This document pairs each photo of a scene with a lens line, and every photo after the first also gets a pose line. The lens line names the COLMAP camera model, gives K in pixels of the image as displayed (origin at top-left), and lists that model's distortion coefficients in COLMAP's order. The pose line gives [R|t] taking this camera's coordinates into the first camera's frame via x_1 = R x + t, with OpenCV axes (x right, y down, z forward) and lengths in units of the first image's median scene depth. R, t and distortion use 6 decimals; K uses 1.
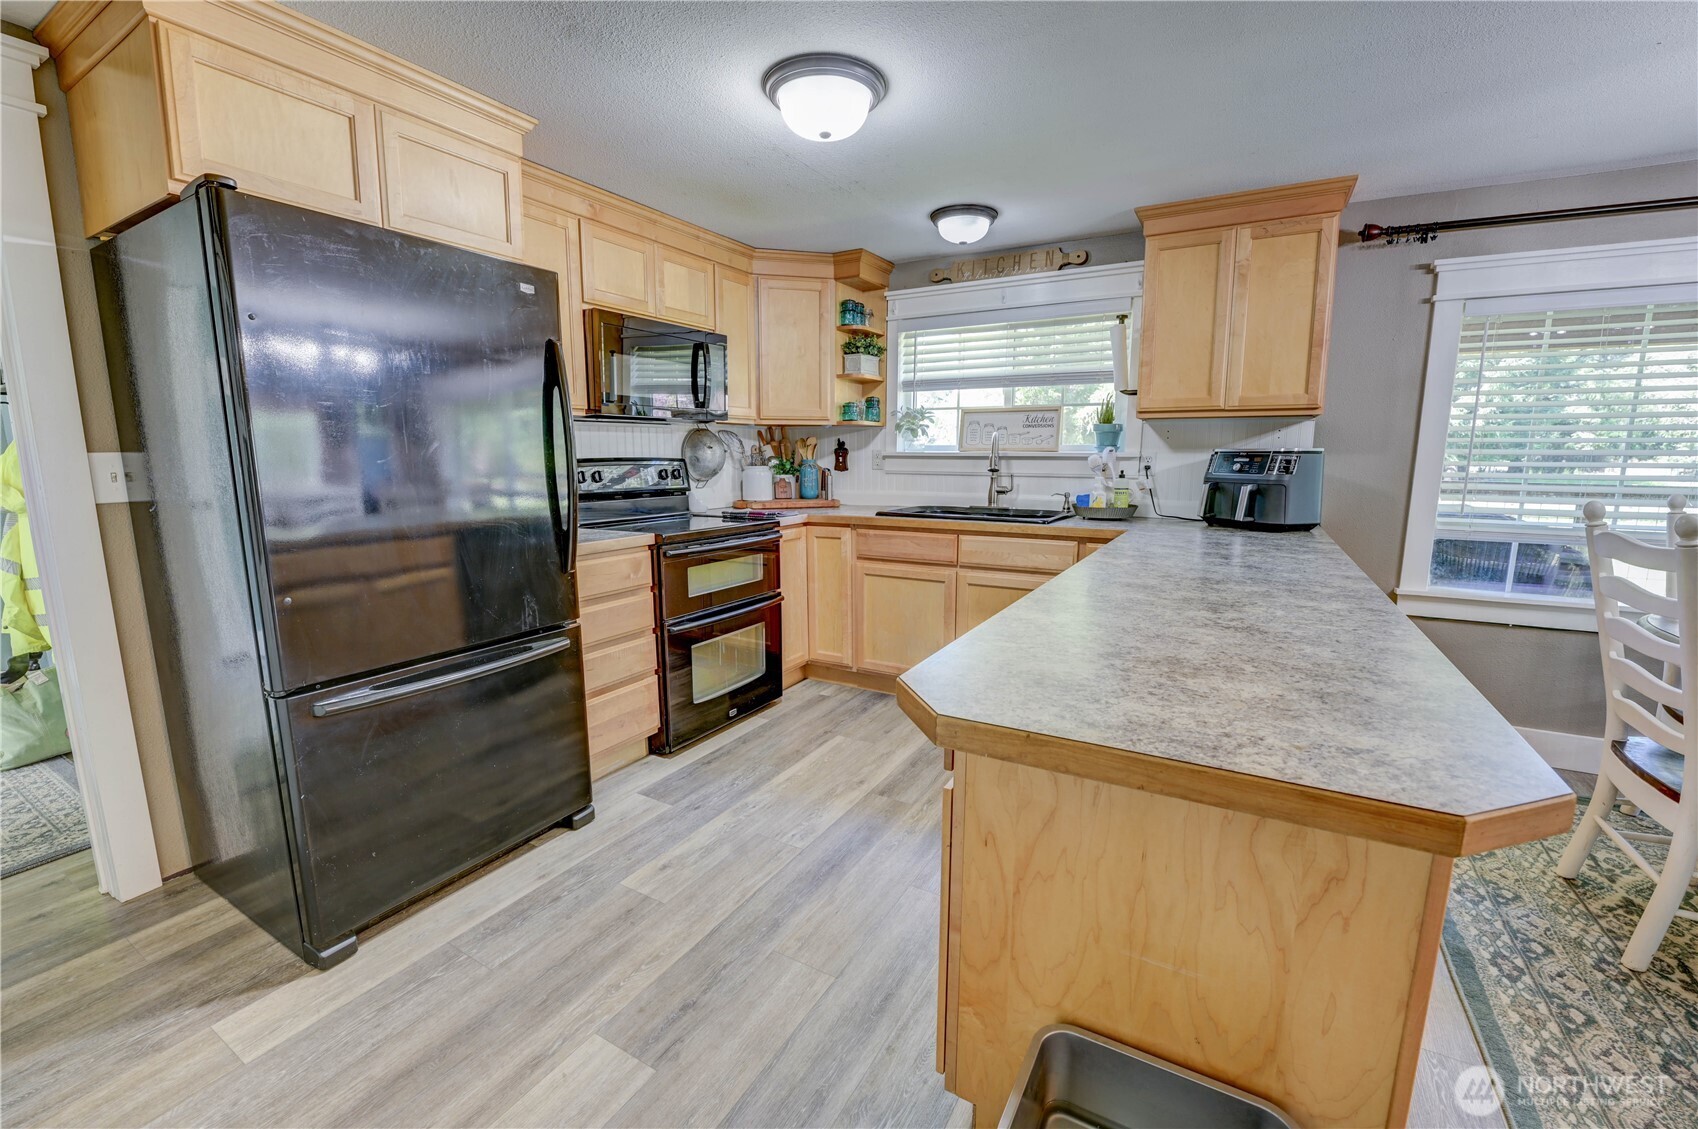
lens RADIAL K [[677.7, 0, 848.7], [0, 677.7, 563.4], [0, 0, 1]] dist [-0.002562, 0.000099]
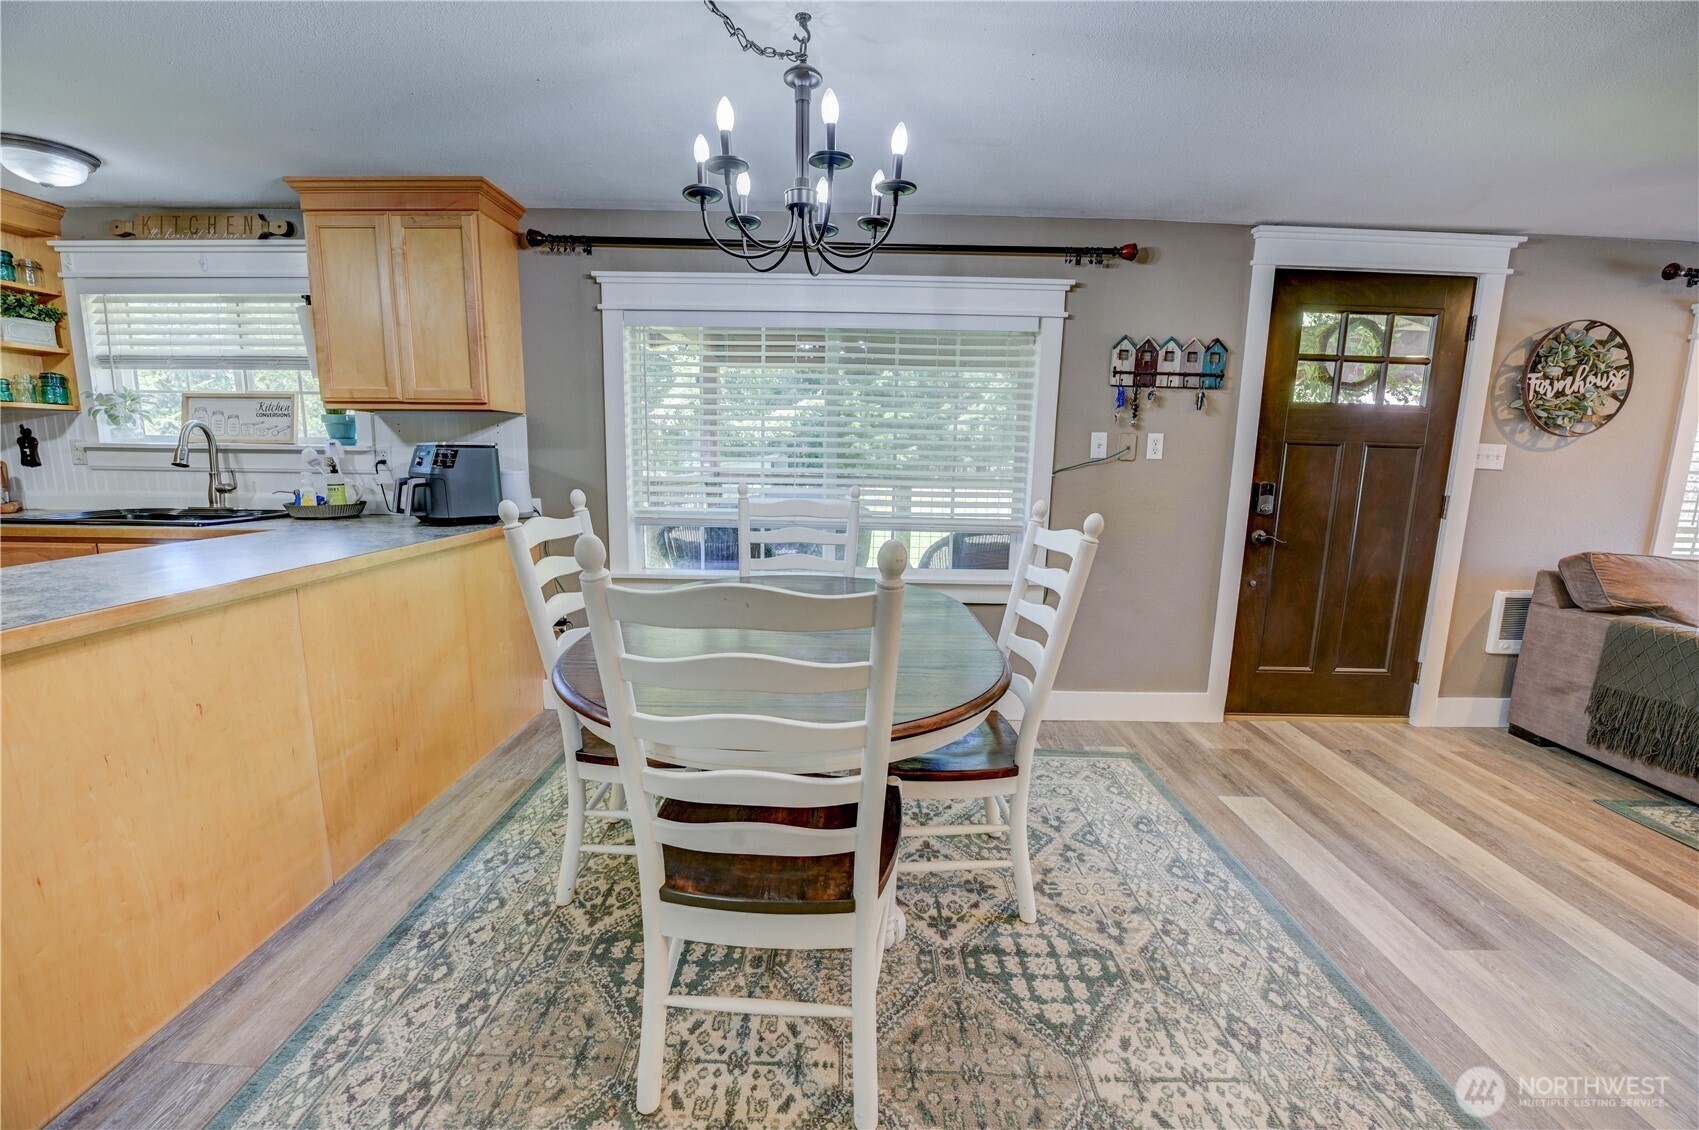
lens RADIAL K [[678.1, 0, 800.8], [0, 678.1, 563.6], [0, 0, 1]] dist [-0.002562, 0.000099]
pose [[0.903692, -0.064788, 0.423252, 0.528491], [0.059953, 0.997894, 0.024744, 0.011607], [-0.423964, 0.003014, 0.905674, -0.101054]]
